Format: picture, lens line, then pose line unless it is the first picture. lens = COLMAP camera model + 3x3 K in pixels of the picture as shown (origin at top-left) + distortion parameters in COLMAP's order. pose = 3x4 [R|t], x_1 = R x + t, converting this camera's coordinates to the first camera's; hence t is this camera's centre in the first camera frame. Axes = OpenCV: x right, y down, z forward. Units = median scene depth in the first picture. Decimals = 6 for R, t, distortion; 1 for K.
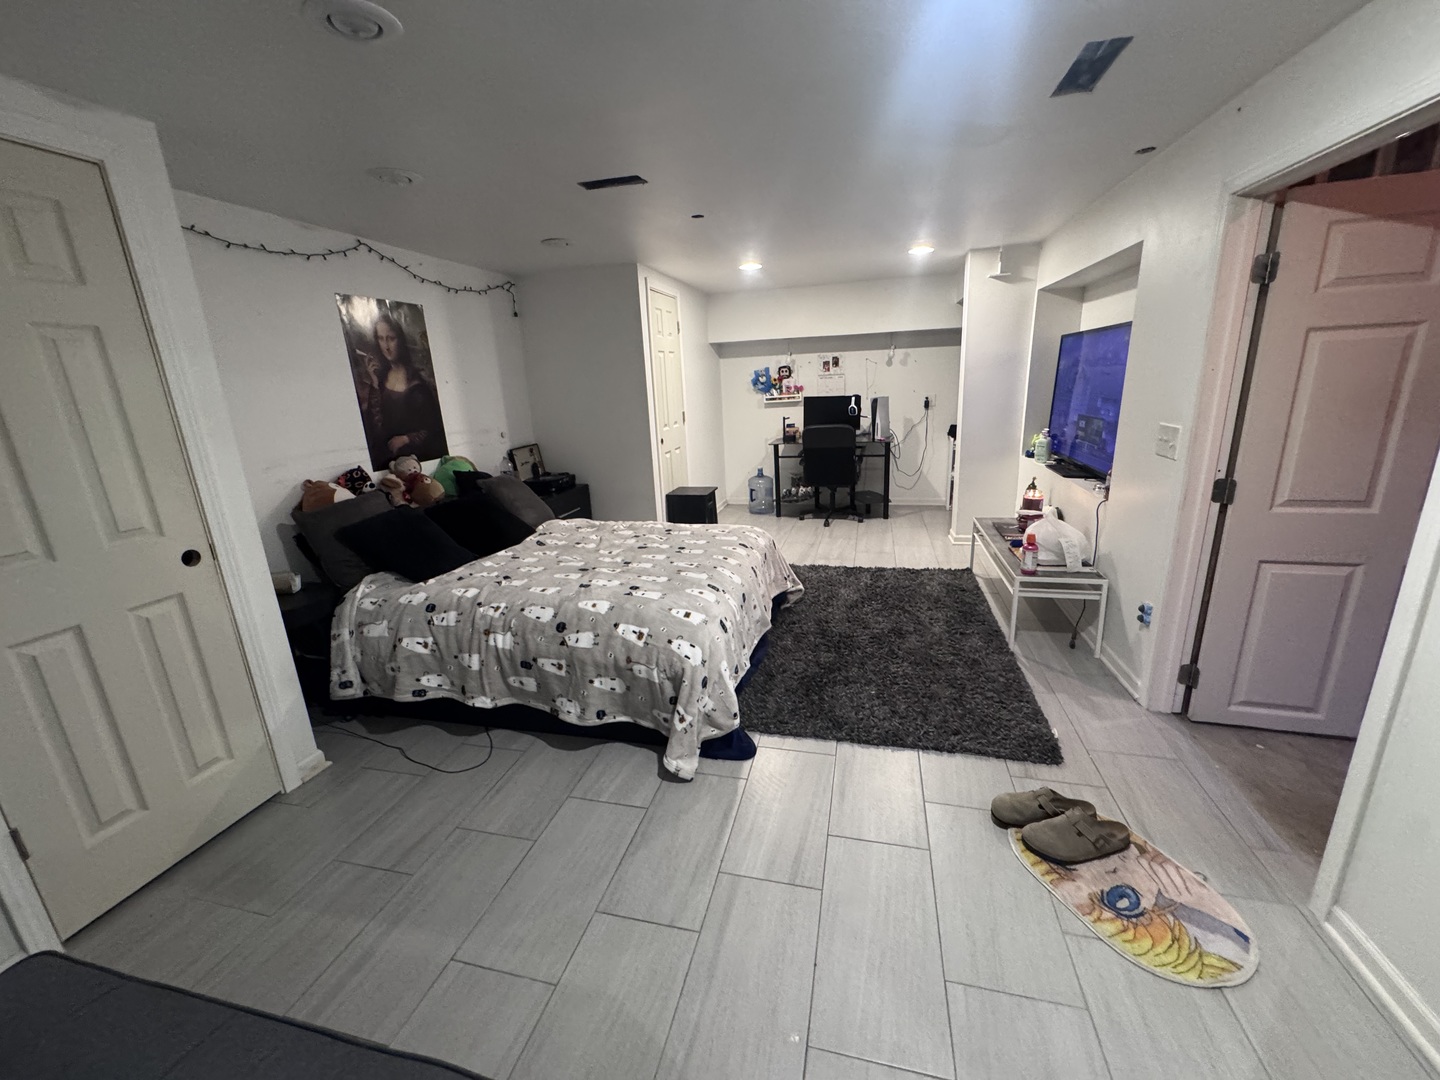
lens RADIAL K [[576.9, 0, 721.0], [0, 576.9, 536.4], [0, 0, 1]] dist [-0.000717, 0.000985]
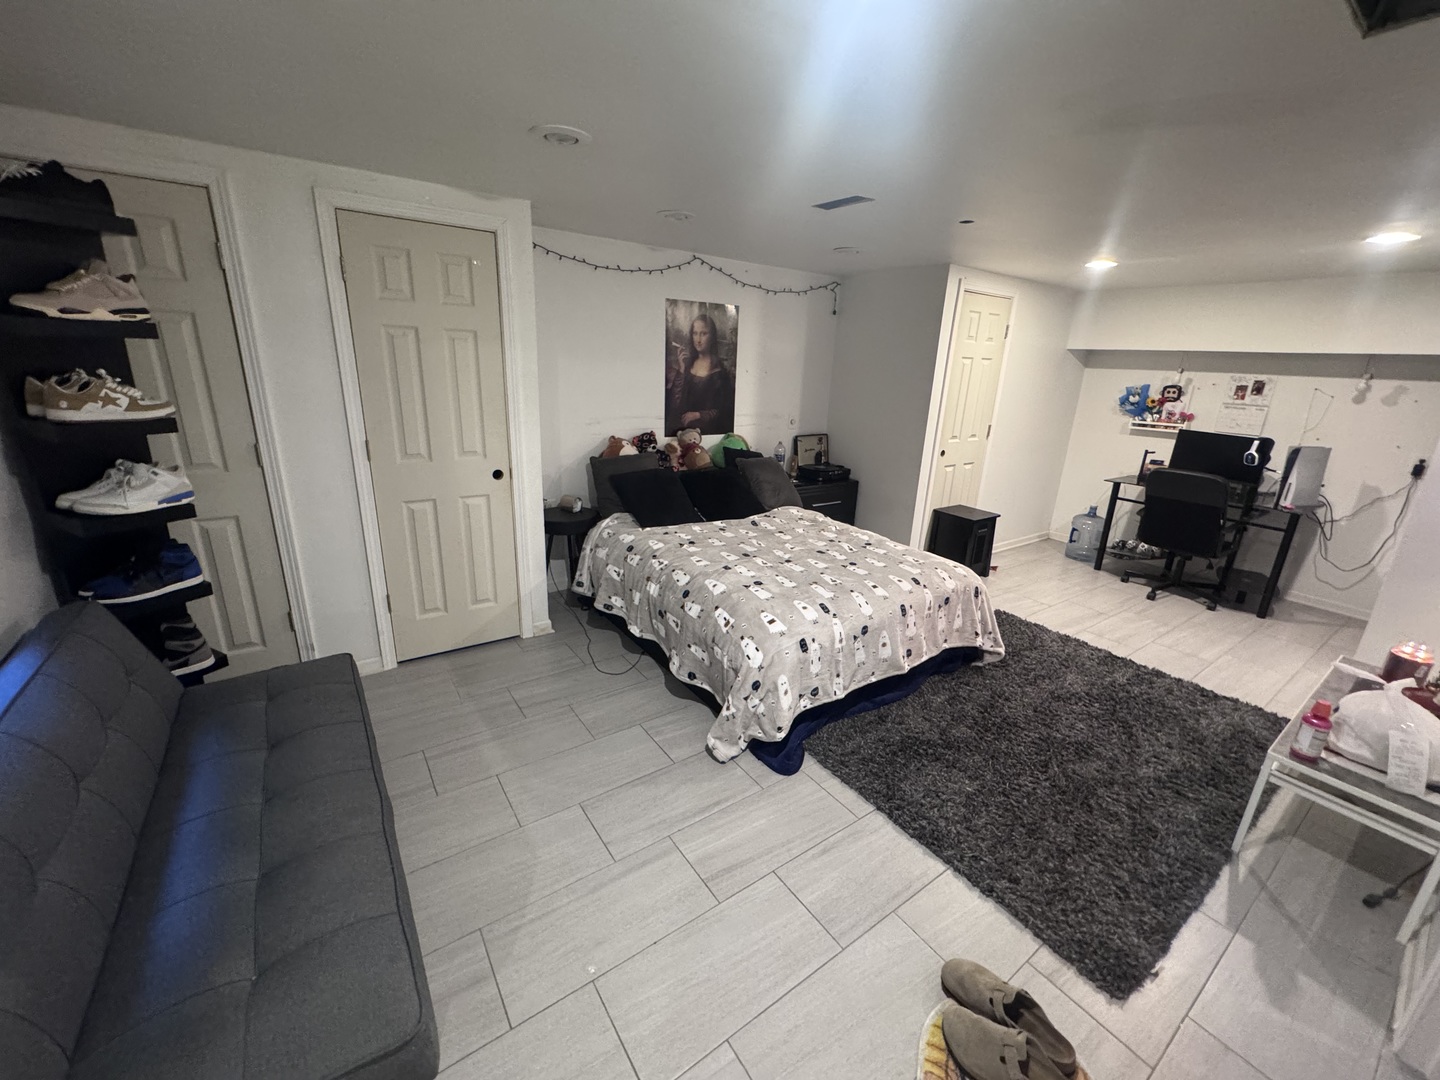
lens RADIAL K [[576.9, 0, 724.3], [0, 576.9, 539.3], [0, 0, 1]] dist [-0.000717, 0.000985]
pose [[0.757944, 0.270611, -0.593541, 0.348394], [-0.247846, 0.961124, 0.121707, -0.087988], [0.603402, 0.054860, 0.795548, 0.070492]]
